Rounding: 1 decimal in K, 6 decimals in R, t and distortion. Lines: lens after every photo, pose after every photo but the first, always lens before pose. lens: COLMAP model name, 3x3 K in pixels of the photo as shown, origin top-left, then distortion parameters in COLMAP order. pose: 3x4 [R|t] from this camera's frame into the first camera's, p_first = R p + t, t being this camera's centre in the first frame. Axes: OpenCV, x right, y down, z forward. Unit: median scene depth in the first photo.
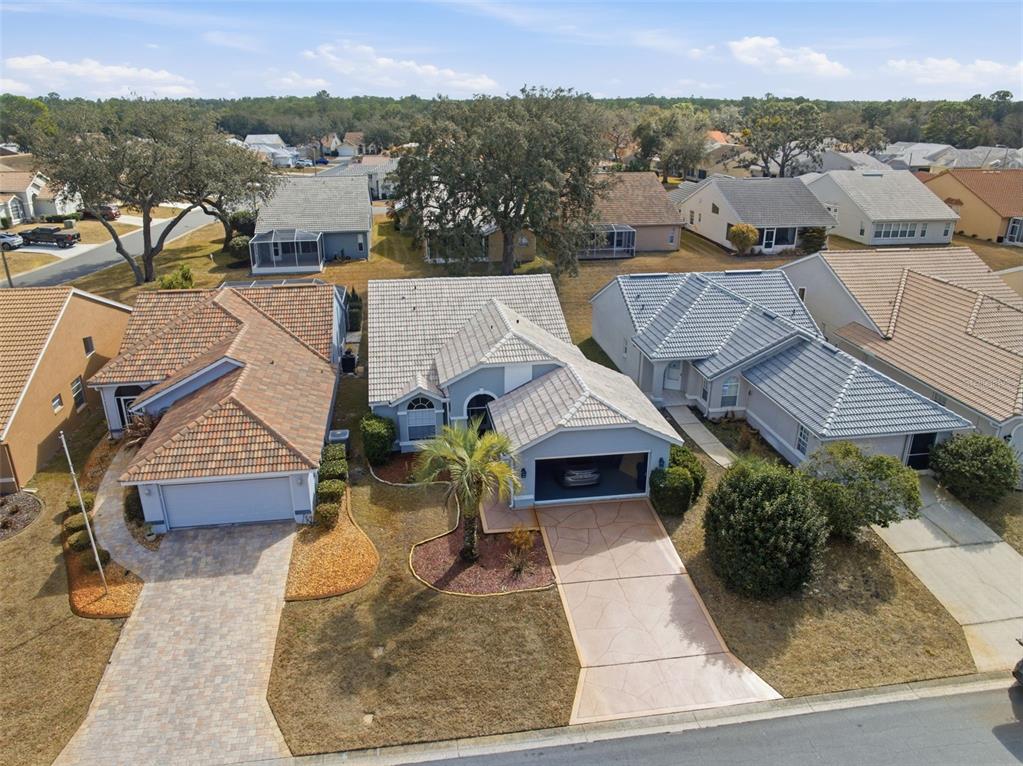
lens RADIAL K [[724.3, 0, 511.5], [0, 724.3, 383.0], [0, 0, 1]] dist [-0.053412, 0.025246]
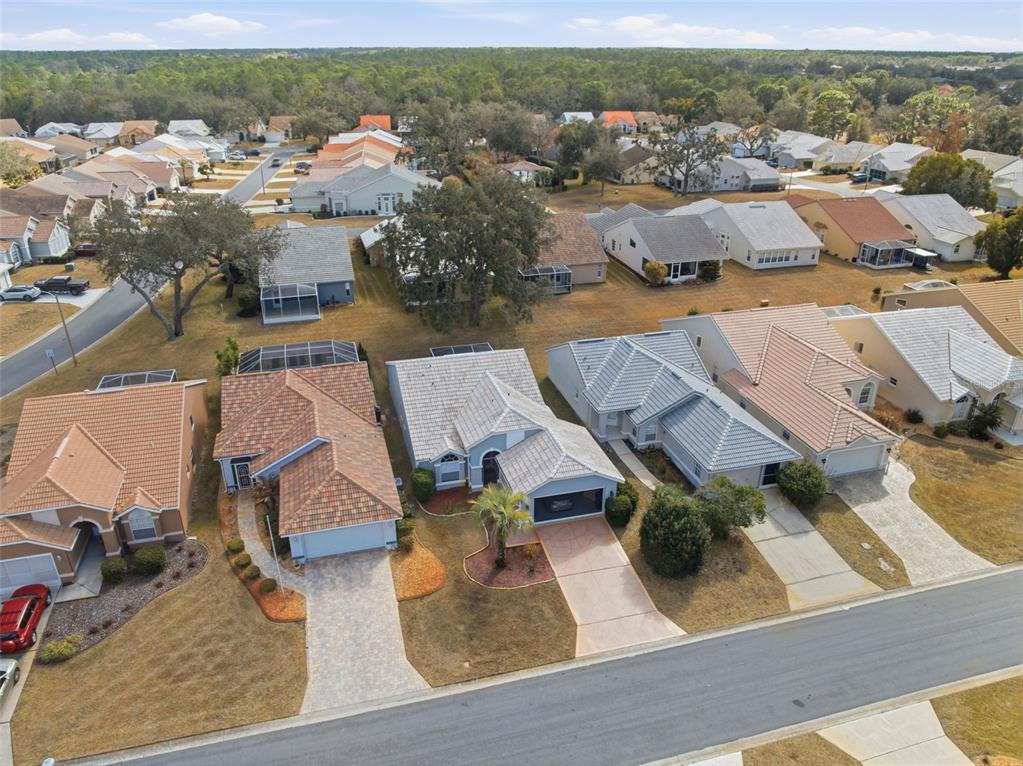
lens RADIAL K [[718.1, 0, 511.5], [0, 718.1, 383.0], [0, 0, 1]] dist [-0.033733, -0.002447]
pose [[0.992879, -0.047318, 0.109322, -0.166283], [0.039926, 0.996828, 0.068843, -0.240903], [-0.112233, -0.063988, 0.991620, -0.507905]]
